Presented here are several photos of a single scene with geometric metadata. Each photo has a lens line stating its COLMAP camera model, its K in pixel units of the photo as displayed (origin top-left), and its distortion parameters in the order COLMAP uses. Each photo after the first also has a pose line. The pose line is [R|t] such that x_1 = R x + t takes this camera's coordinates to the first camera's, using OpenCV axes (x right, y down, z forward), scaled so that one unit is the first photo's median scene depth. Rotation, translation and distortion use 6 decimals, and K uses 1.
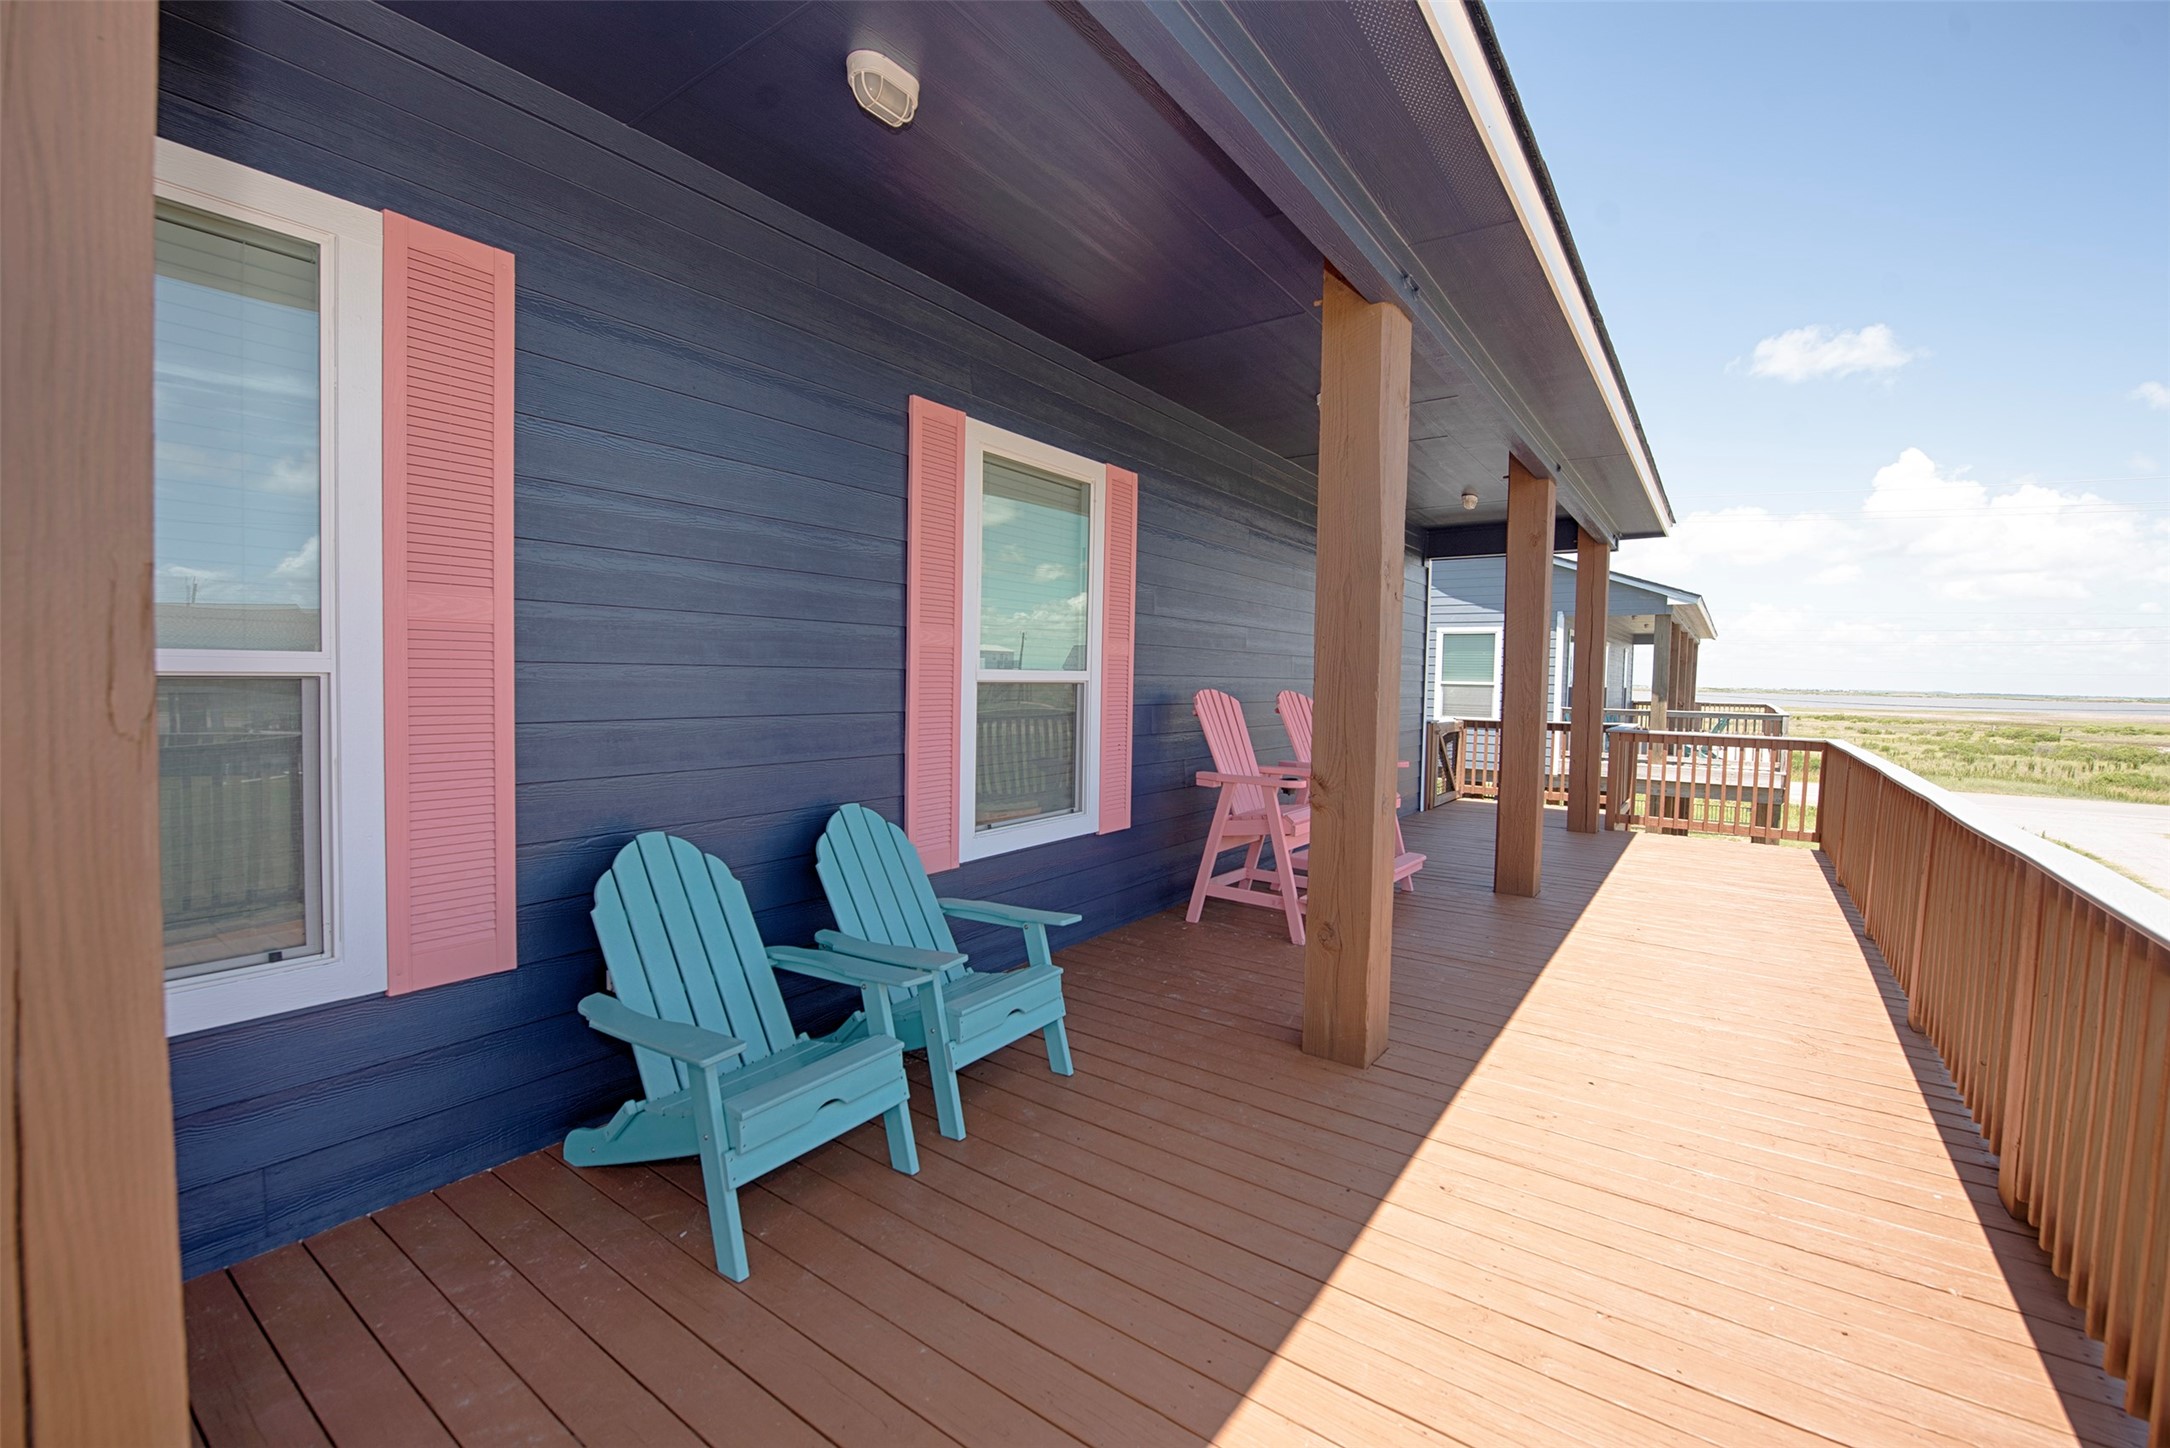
lens RADIAL K [[883.9, 0, 1104.0], [0, 883.9, 712.5], [0, 0, 1]] dist [-0.014319, -0.003617]
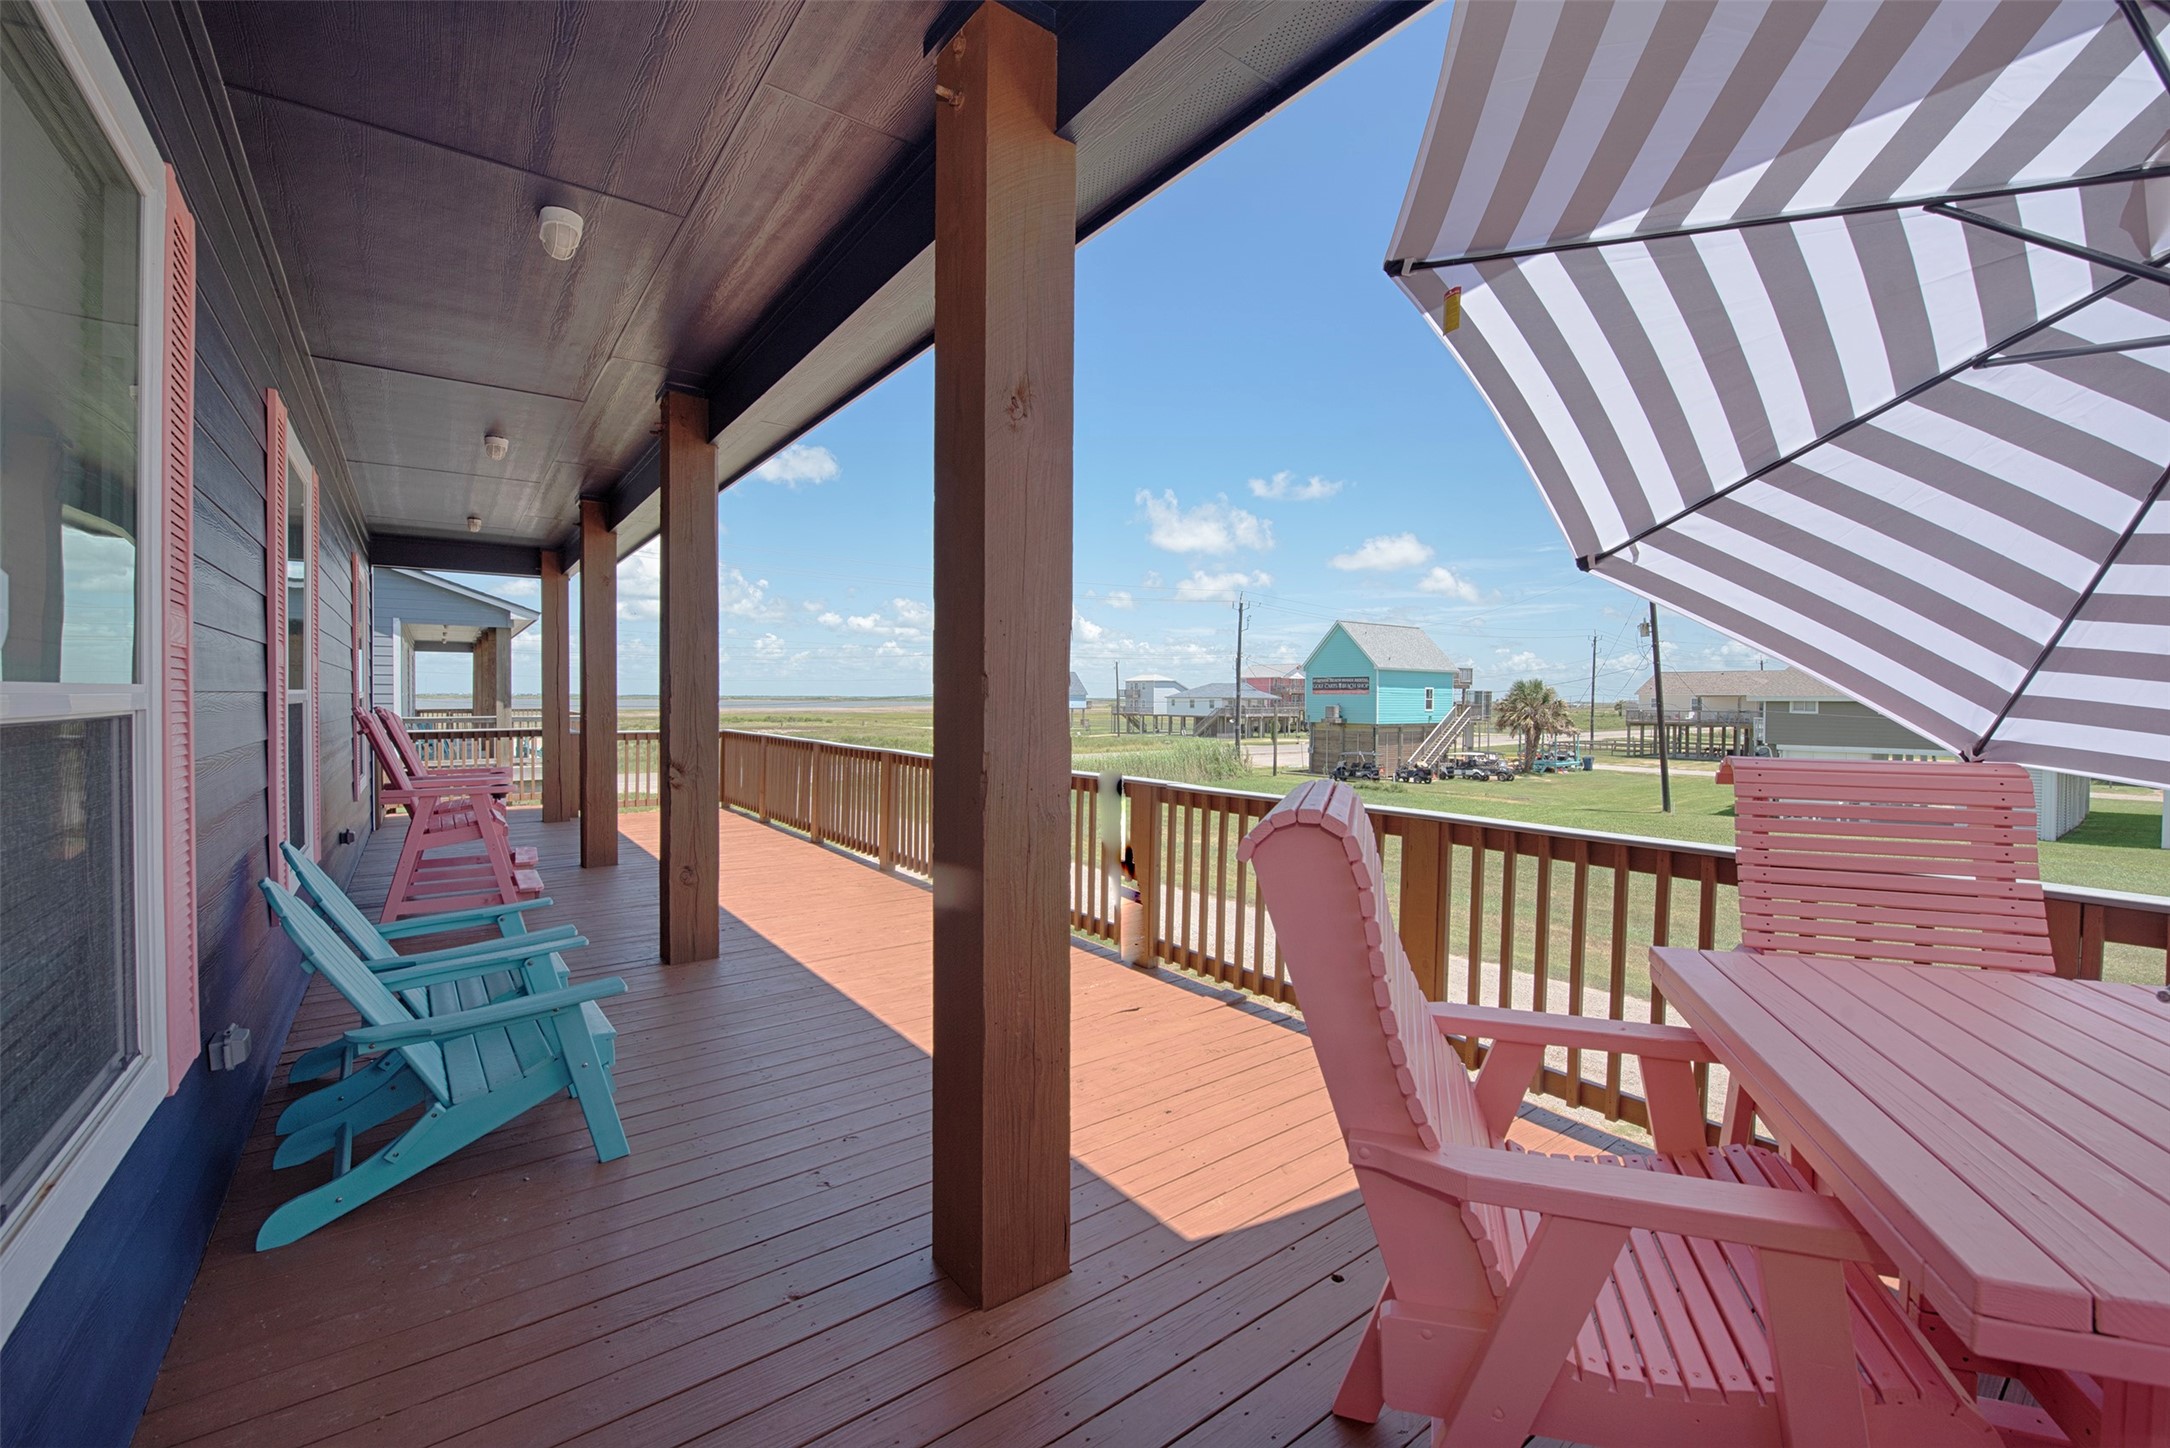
lens RADIAL K [[883.9, 0, 1104.0], [0, 883.9, 712.5], [0, 0, 1]] dist [-0.014319, -0.003617]
pose [[0.288269, -0.034055, 0.956944, -0.387663], [0.039563, 0.998938, 0.023632, -0.007511], [-0.956732, 0.031048, 0.289310, -0.028136]]
